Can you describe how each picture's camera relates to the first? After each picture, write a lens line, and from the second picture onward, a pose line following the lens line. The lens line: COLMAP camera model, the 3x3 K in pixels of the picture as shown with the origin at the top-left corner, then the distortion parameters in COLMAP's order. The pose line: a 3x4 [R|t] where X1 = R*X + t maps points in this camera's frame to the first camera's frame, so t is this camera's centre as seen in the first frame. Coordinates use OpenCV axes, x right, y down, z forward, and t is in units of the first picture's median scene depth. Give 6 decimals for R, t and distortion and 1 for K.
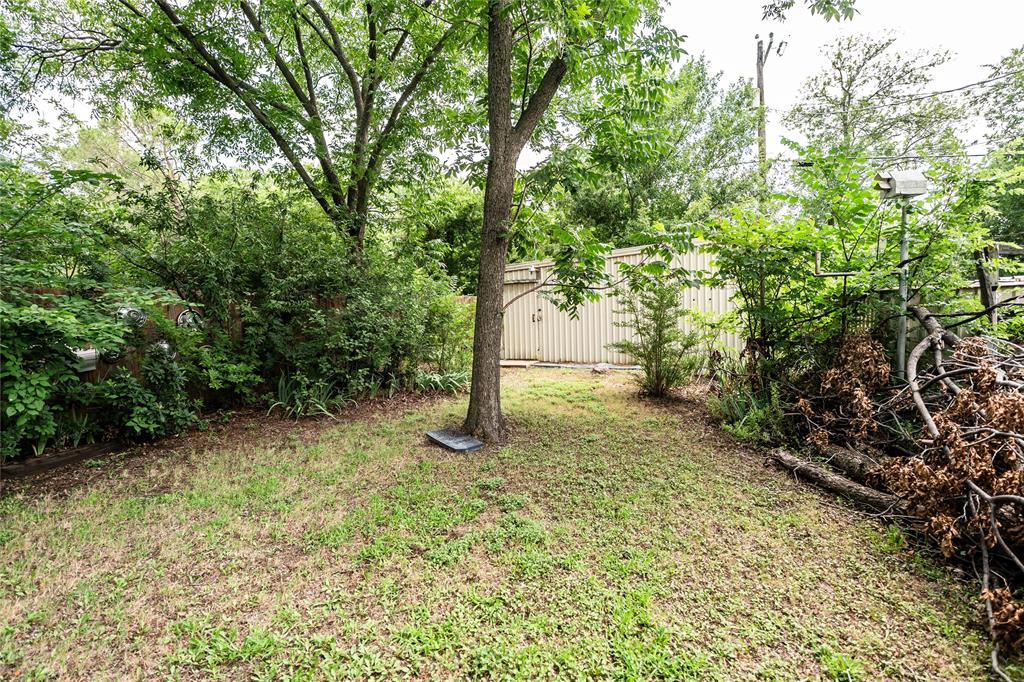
lens RADIAL K [[474.1, 0, 512.5], [0, 474.1, 342.6], [0, 0, 1]] dist [-0.000418, -0.000352]
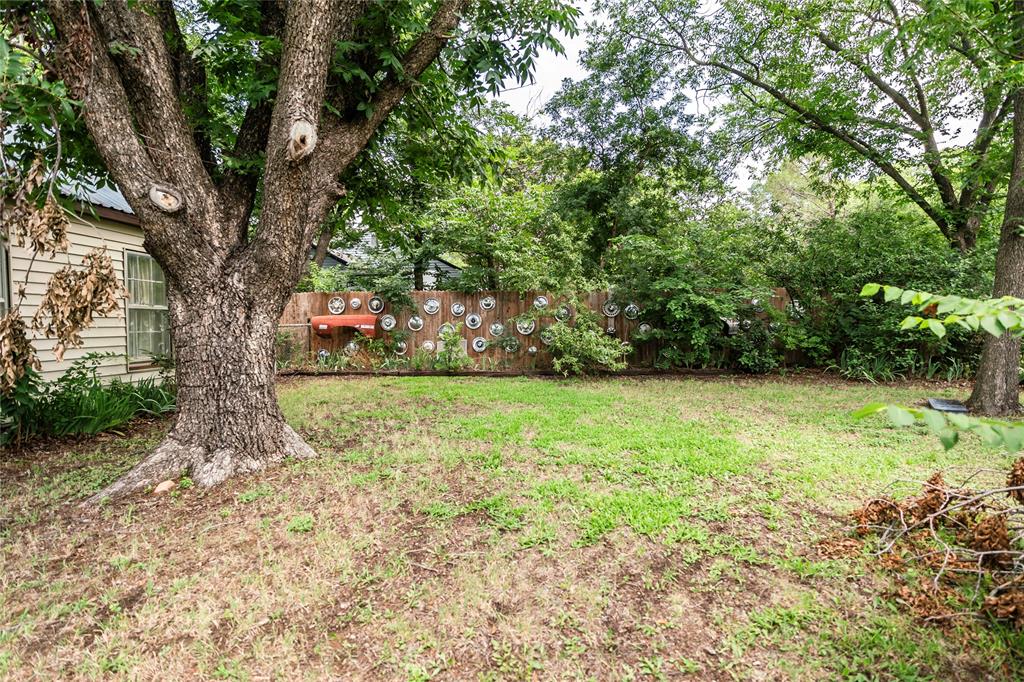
lens RADIAL K [[474.1, 0, 512.5], [0, 474.1, 342.6], [0, 0, 1]] dist [-0.000418, -0.000352]
pose [[0.320007, 0.082380, -0.943827, 0.508840], [-0.070862, 0.995503, 0.062865, 0.035737], [0.944762, 0.046765, 0.324405, -0.356145]]
